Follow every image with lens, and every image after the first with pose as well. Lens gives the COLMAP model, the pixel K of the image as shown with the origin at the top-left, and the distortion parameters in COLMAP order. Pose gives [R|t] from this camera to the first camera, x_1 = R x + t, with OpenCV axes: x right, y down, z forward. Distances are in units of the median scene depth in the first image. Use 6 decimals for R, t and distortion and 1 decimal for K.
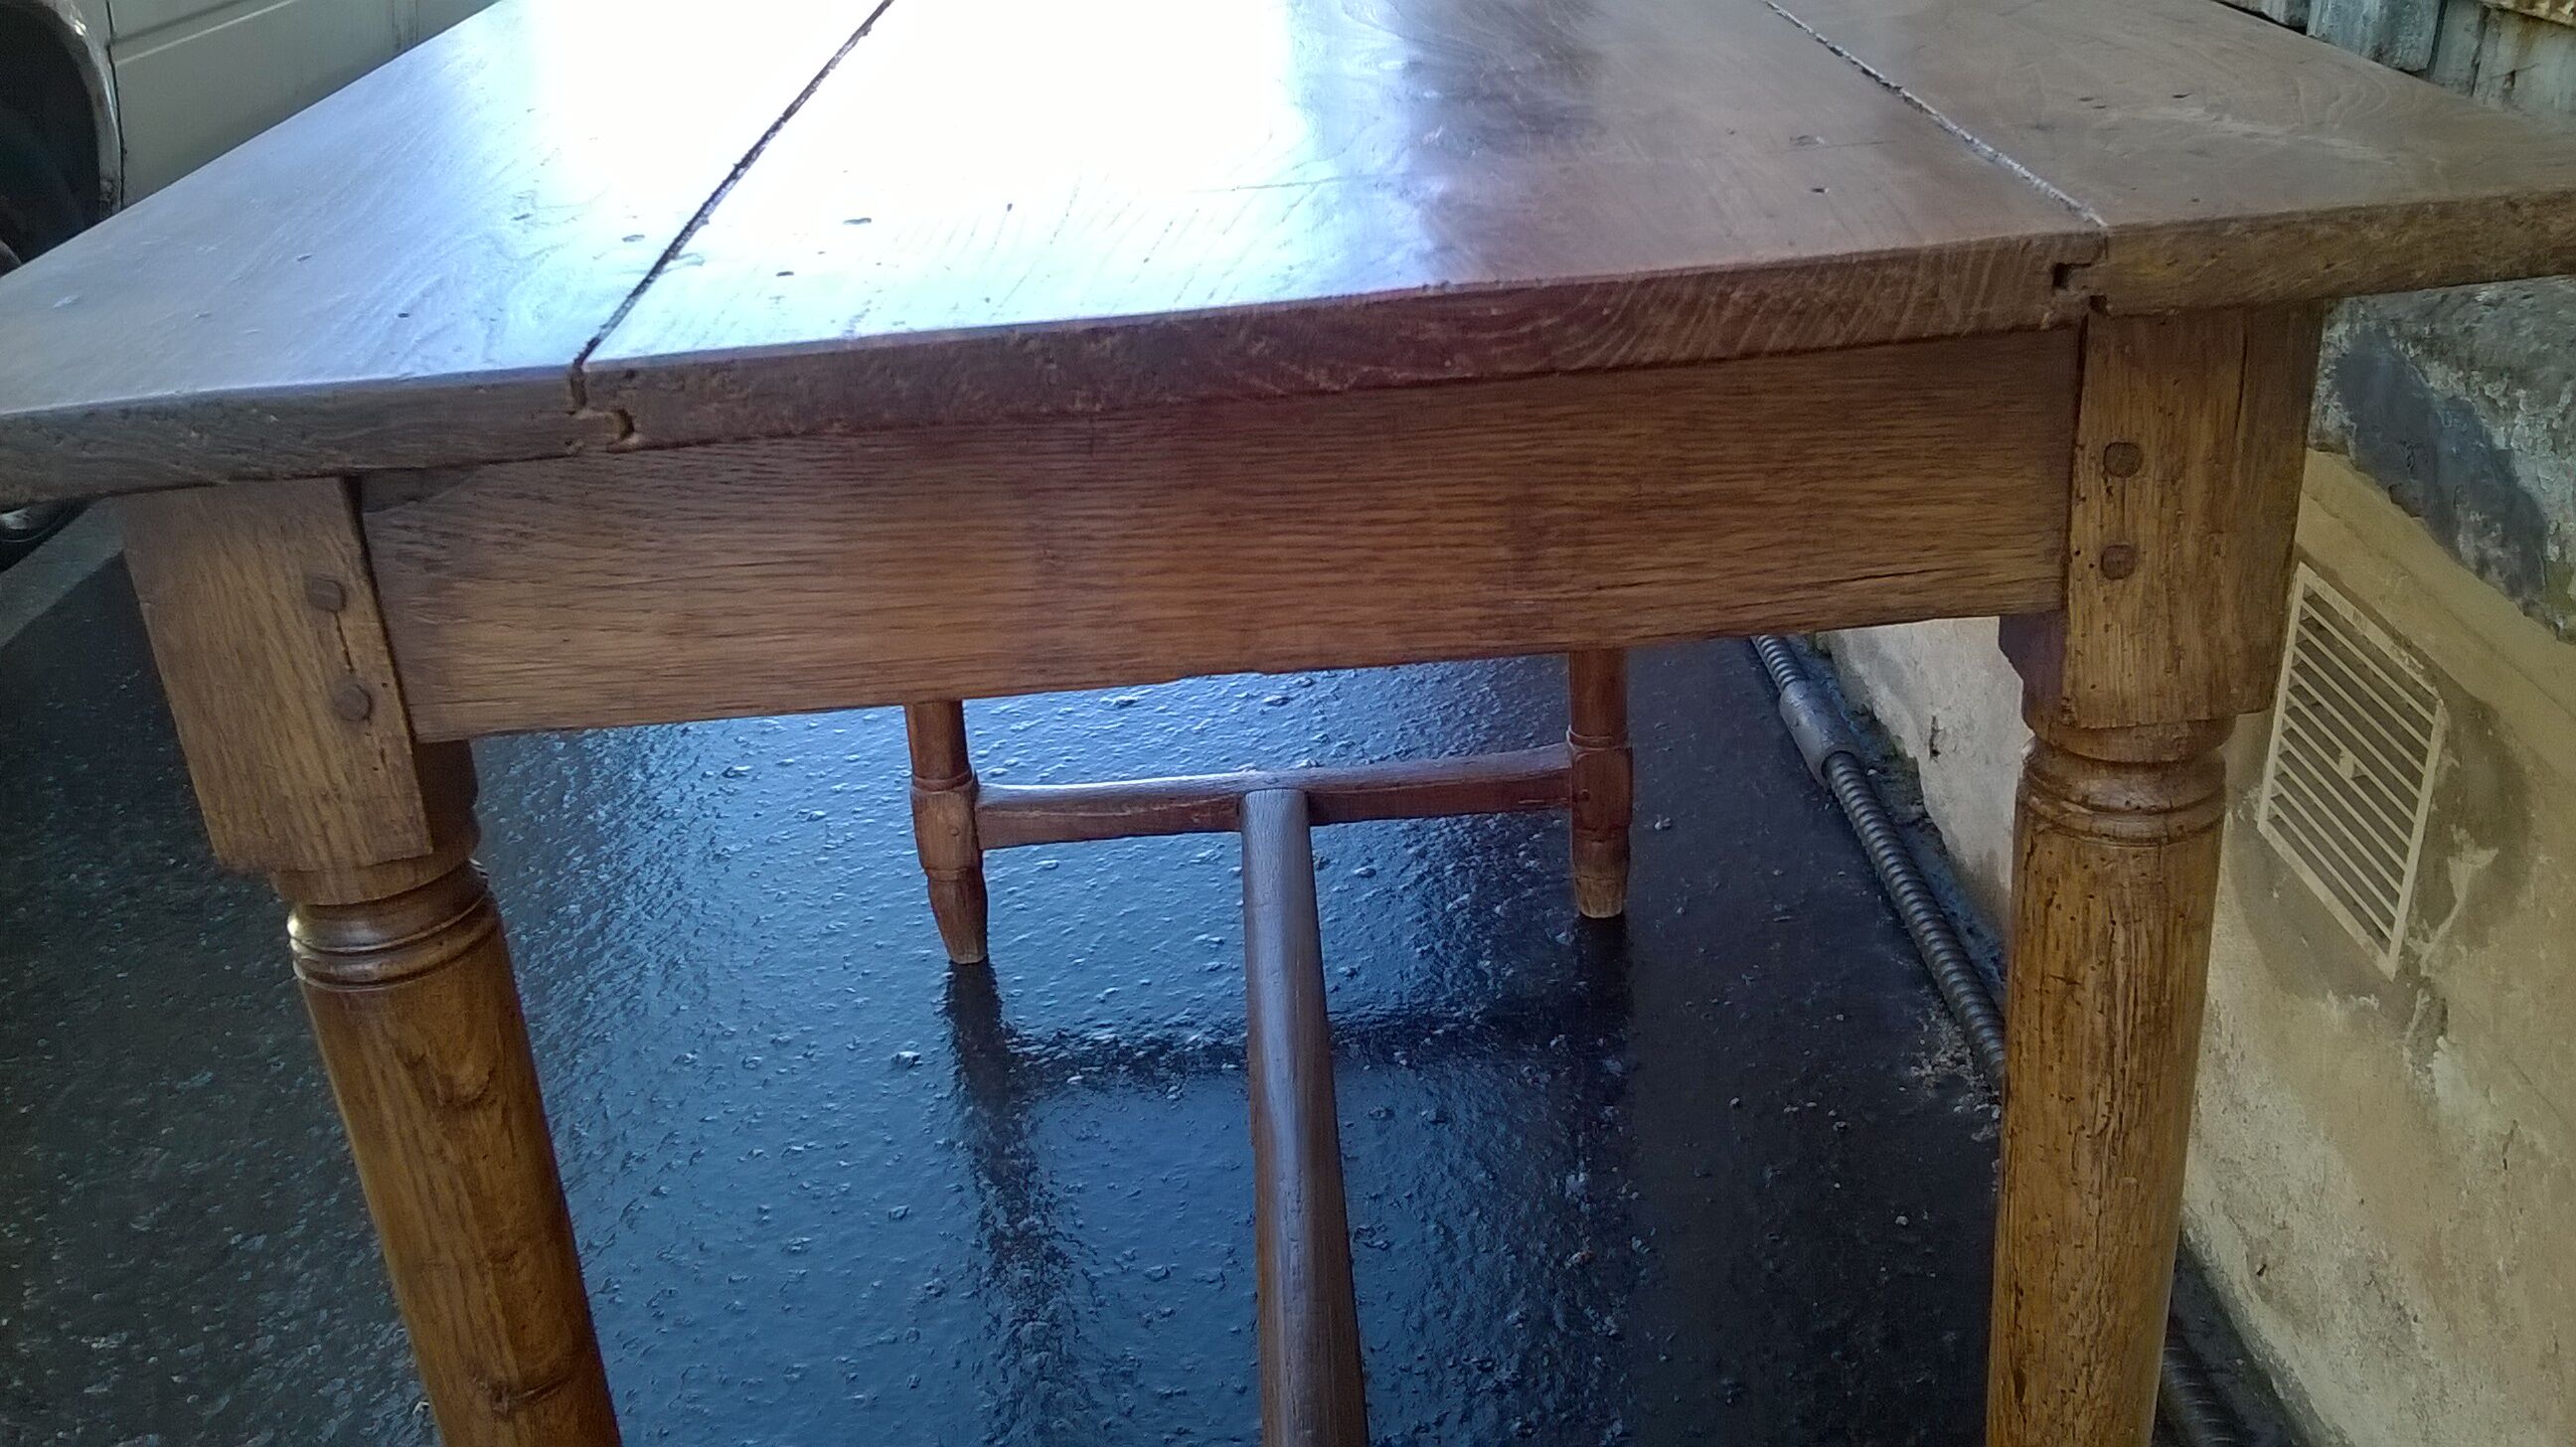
lens RADIAL K [[2223.6, 0, 1283.7], [0, 2223.6, 678.9], [0, 0, 1]] dist [0.043875, -0.171200]
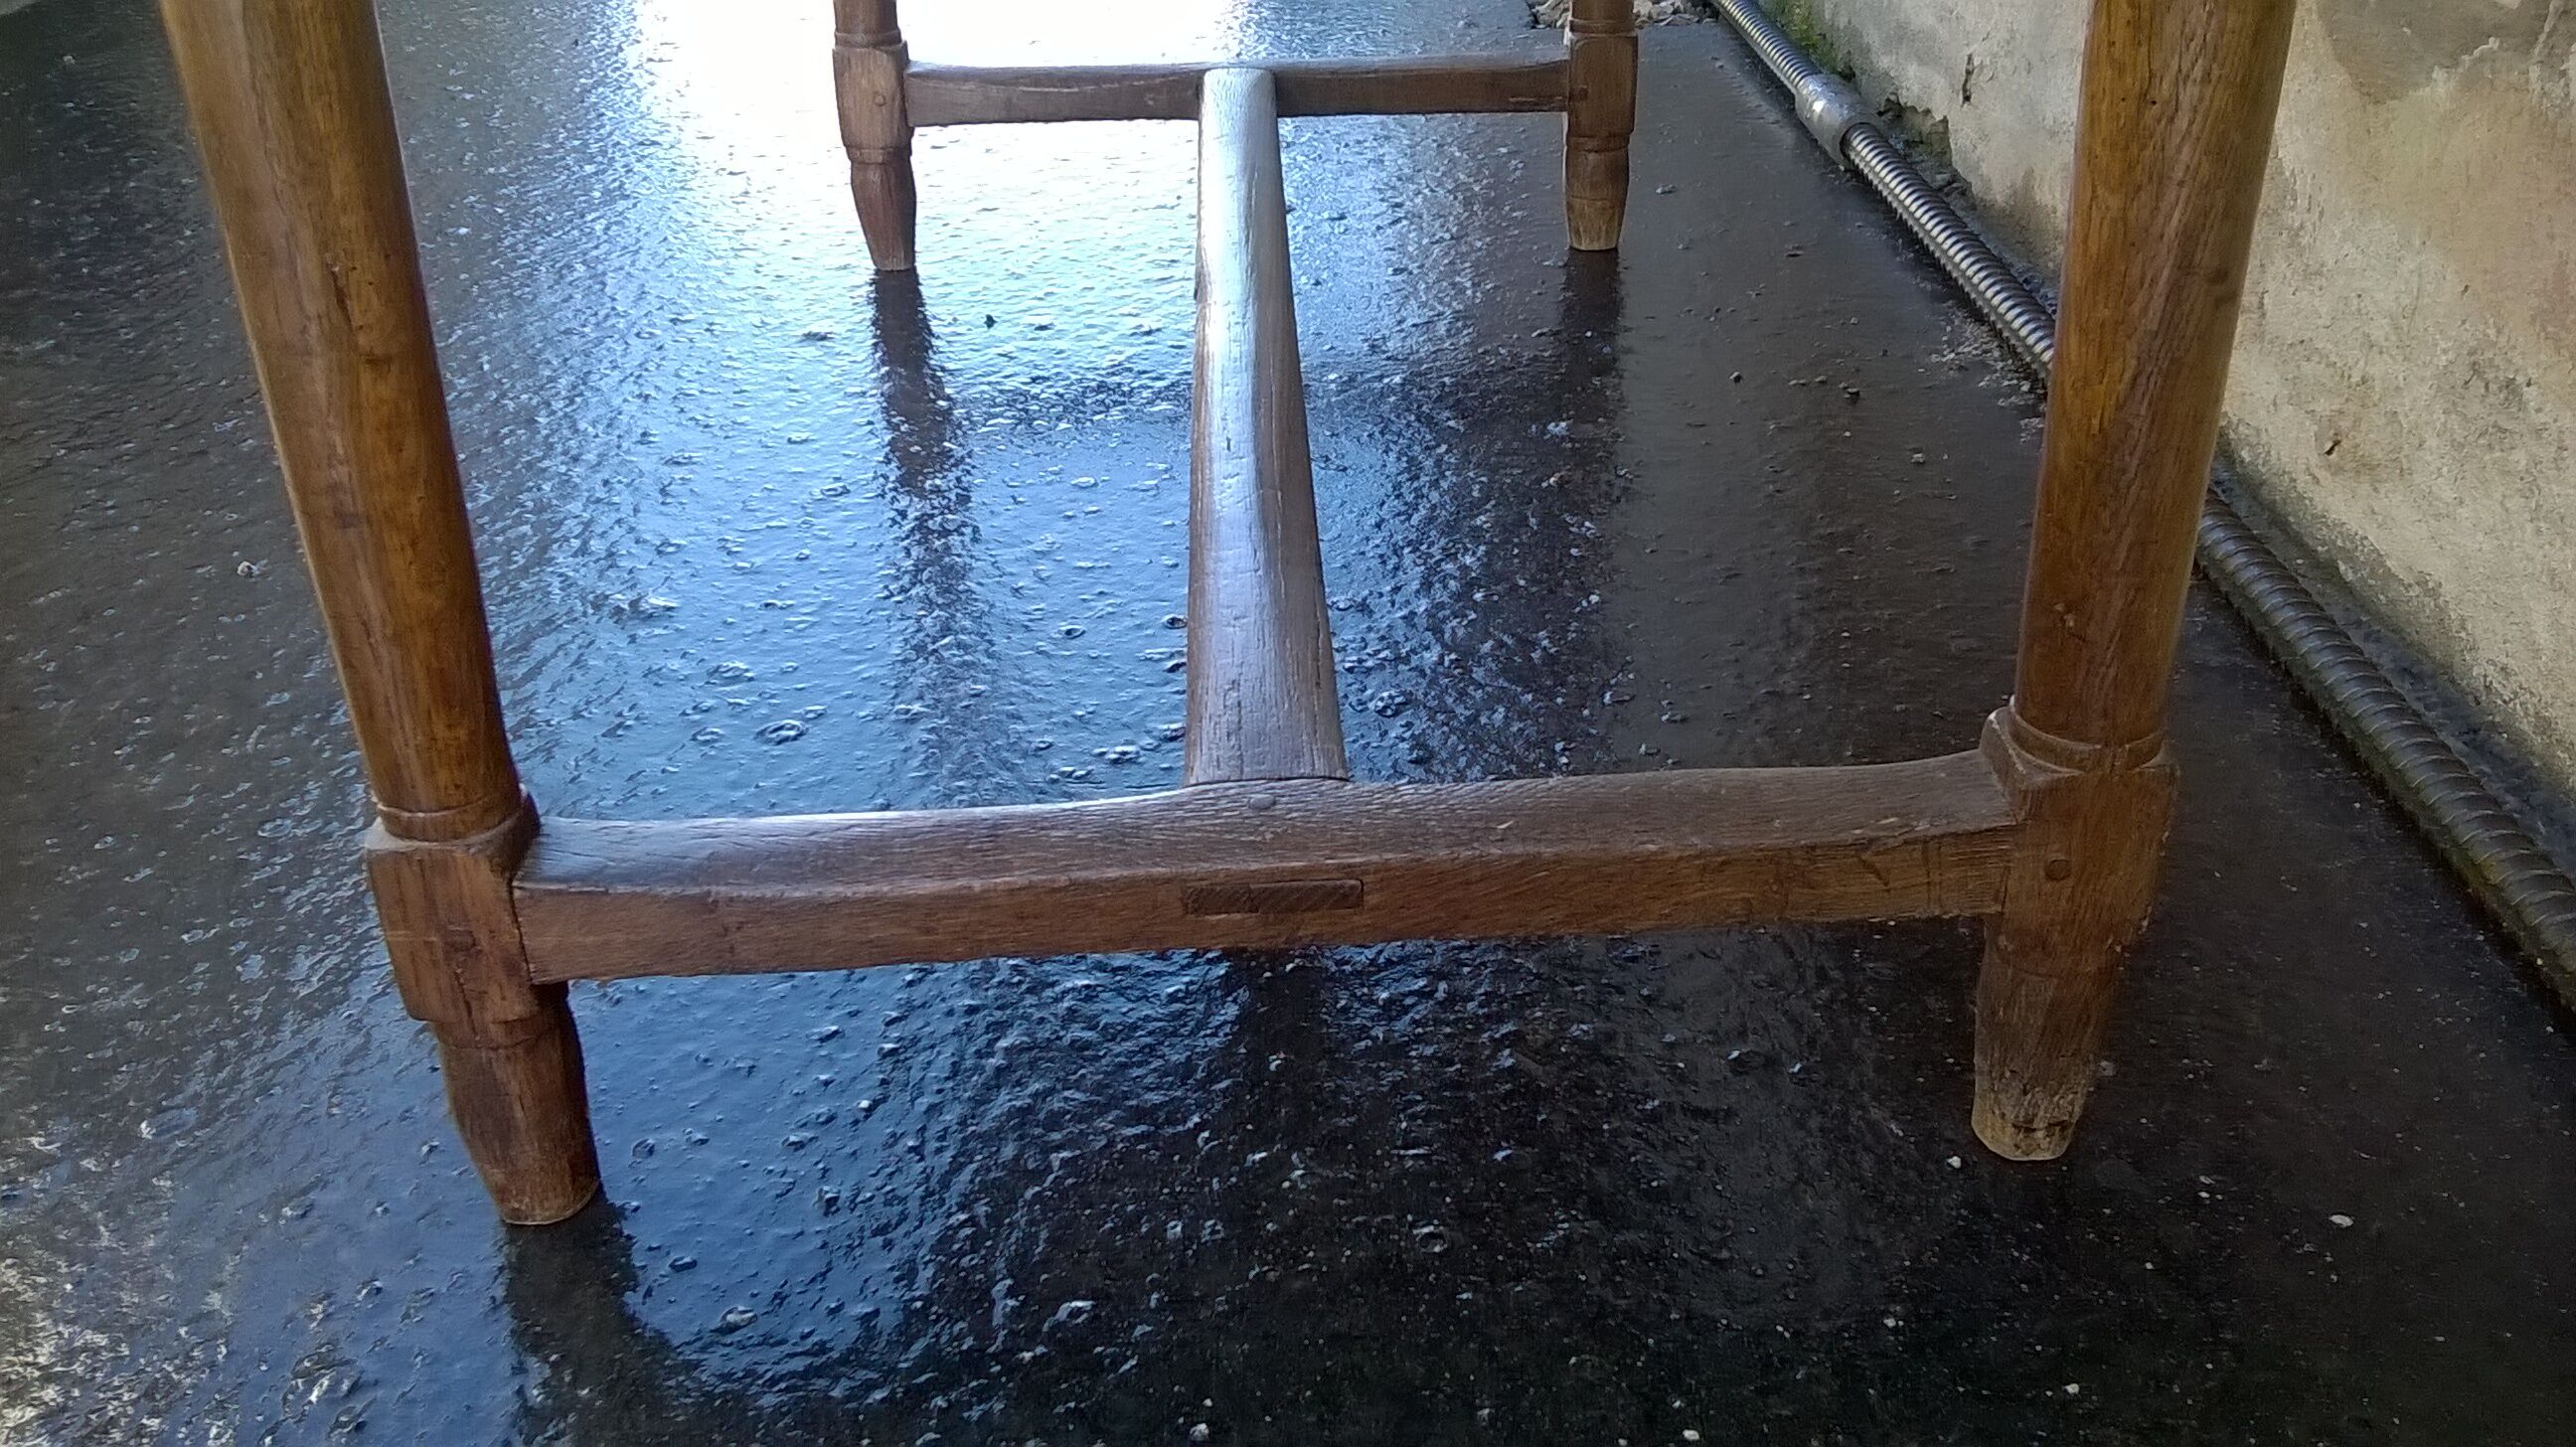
lens RADIAL K [[2223.6, 0, 1283.7], [0, 2223.6, 678.9], [0, 0, 1]] dist [0.043875, -0.171200]
pose [[0.999191, 0.038263, 0.012403, 0.023448], [-0.038994, 0.997099, 0.065372, 0.449345], [-0.009866, -0.065803, 0.997784, 0.165174]]
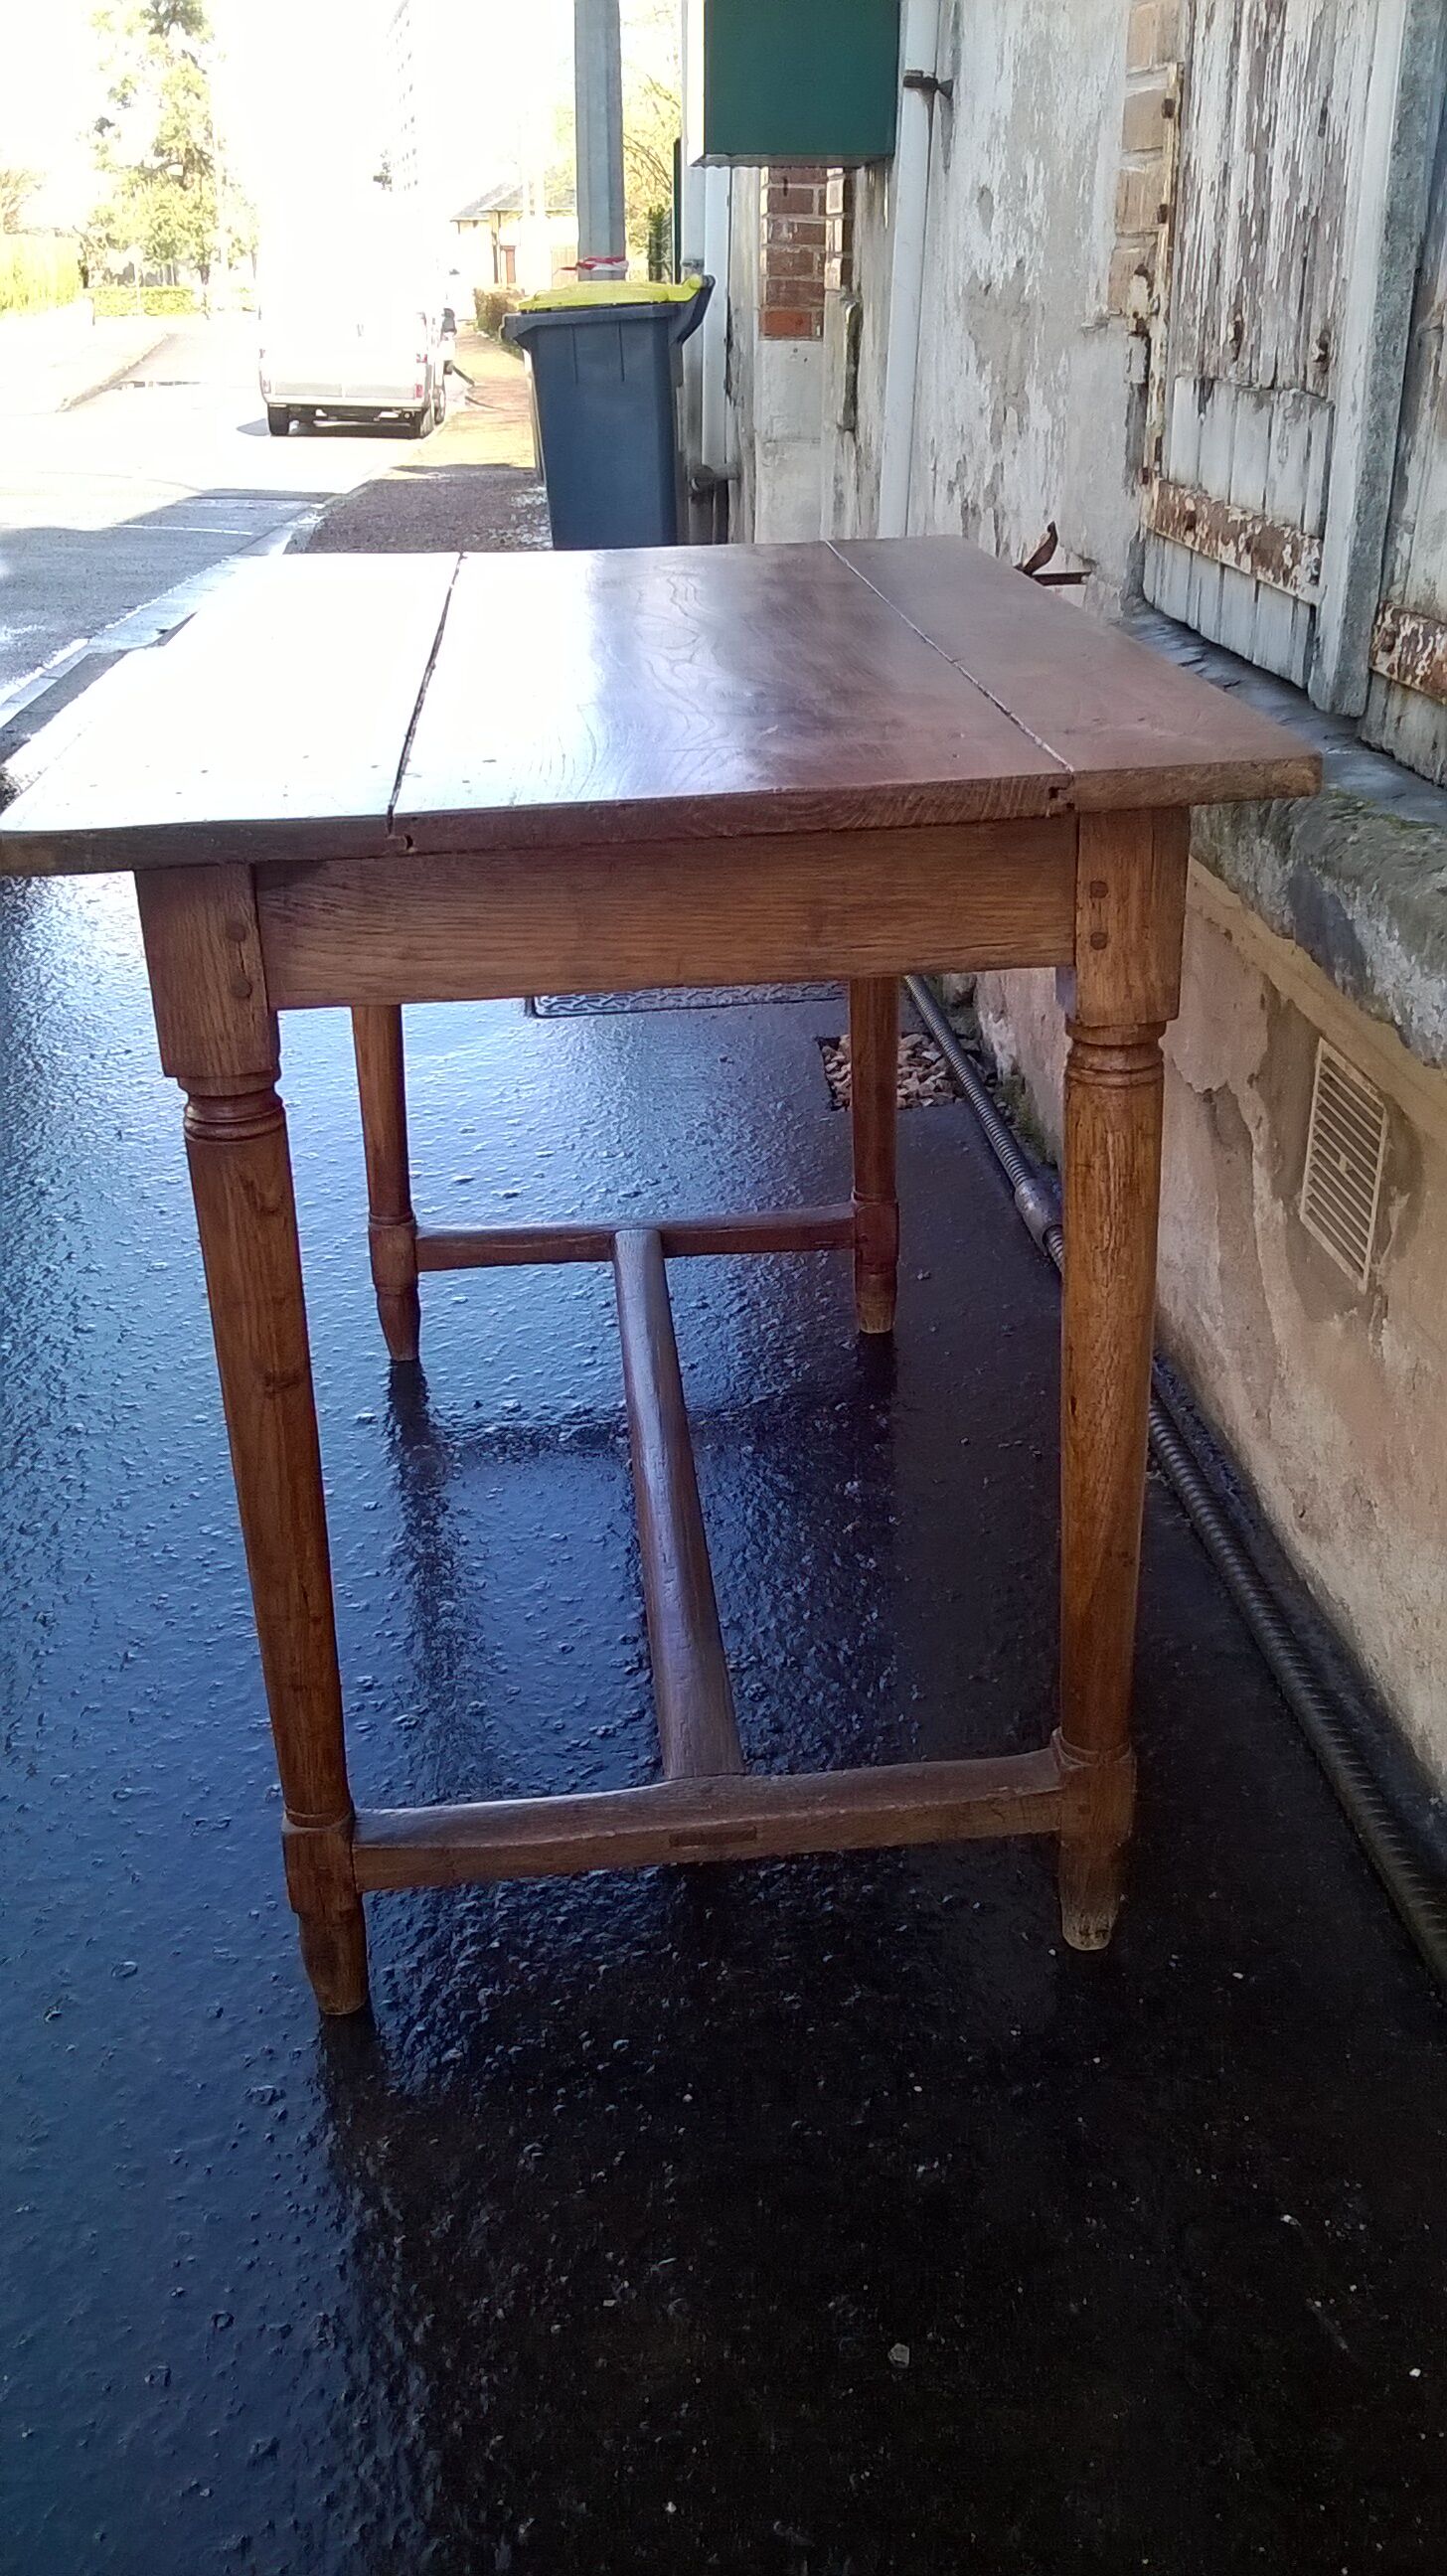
lens RADIAL K [[2223.6, 0, 723.5], [0, 2223.6, 1288.0], [0, 0, 1]] dist [0.043875, -0.171200]
pose [[0.998037, 0.014348, 0.060954, -0.064330], [-0.013384, 0.999779, -0.016205, 0.203456], [-0.061173, 0.015357, 0.998009, -0.688218]]
